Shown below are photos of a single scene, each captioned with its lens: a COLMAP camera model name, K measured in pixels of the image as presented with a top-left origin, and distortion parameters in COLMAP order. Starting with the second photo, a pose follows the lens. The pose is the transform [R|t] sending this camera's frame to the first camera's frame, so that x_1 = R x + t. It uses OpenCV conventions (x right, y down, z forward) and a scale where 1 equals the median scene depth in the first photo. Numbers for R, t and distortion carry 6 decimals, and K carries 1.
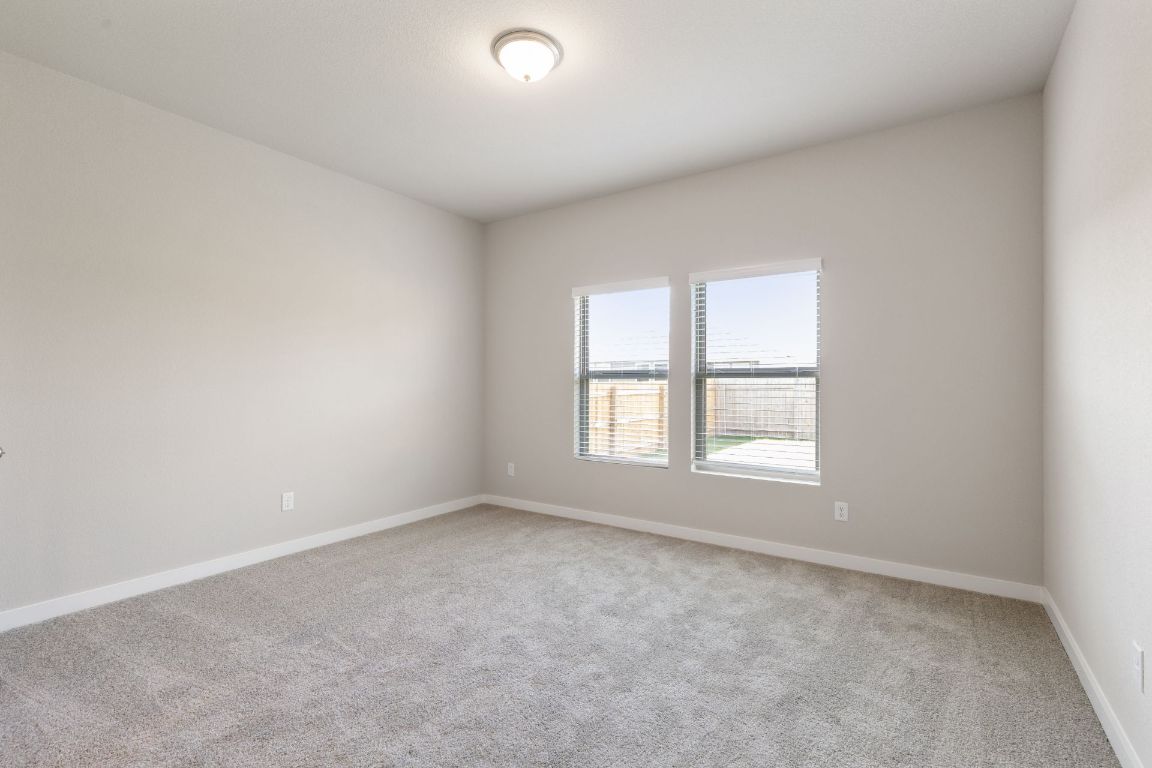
lens RADIAL K [[518.3, 0, 571.7], [0, 518.3, 385.4], [0, 0, 1]] dist [0.000362, 0.000128]
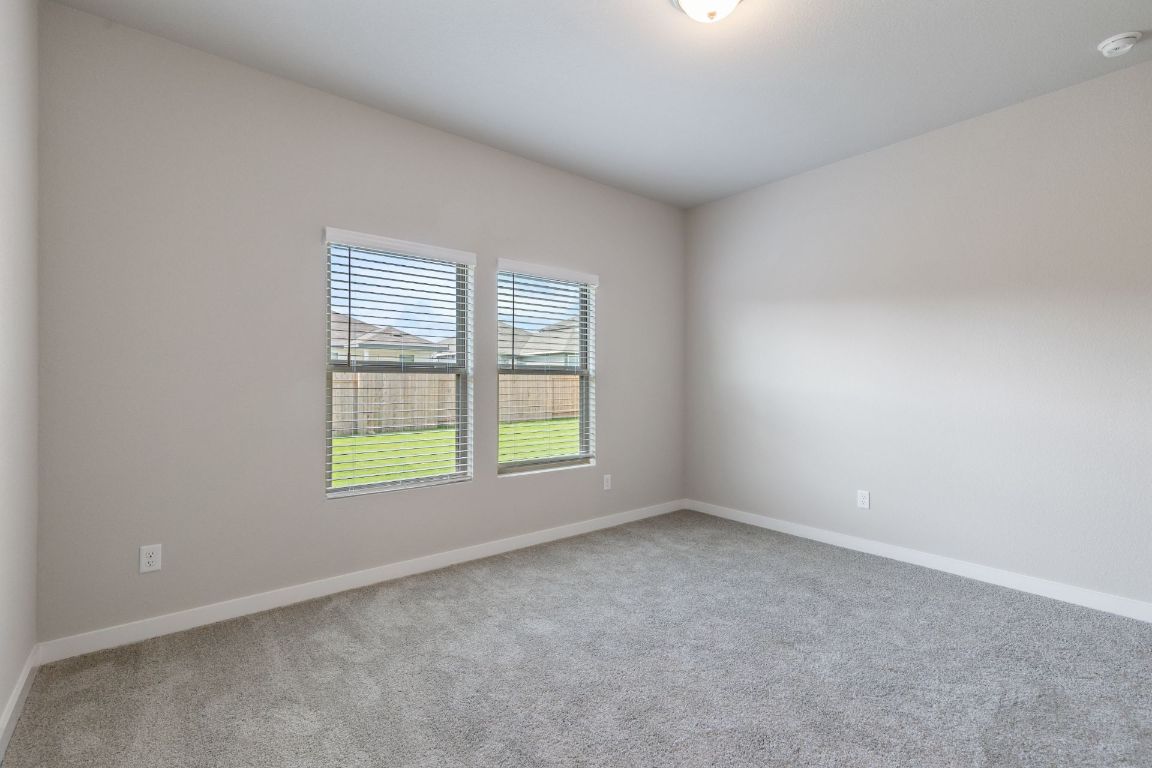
lens RADIAL K [[518.3, 0, 570.9], [0, 518.3, 379.7], [0, 0, 1]] dist [0.000362, 0.000128]
pose [[0.289835, 0.006100, 0.957057, -0.652392], [0.010256, 0.999902, -0.009478, 0.006724], [-0.957022, 0.012562, 0.289744, 0.673580]]
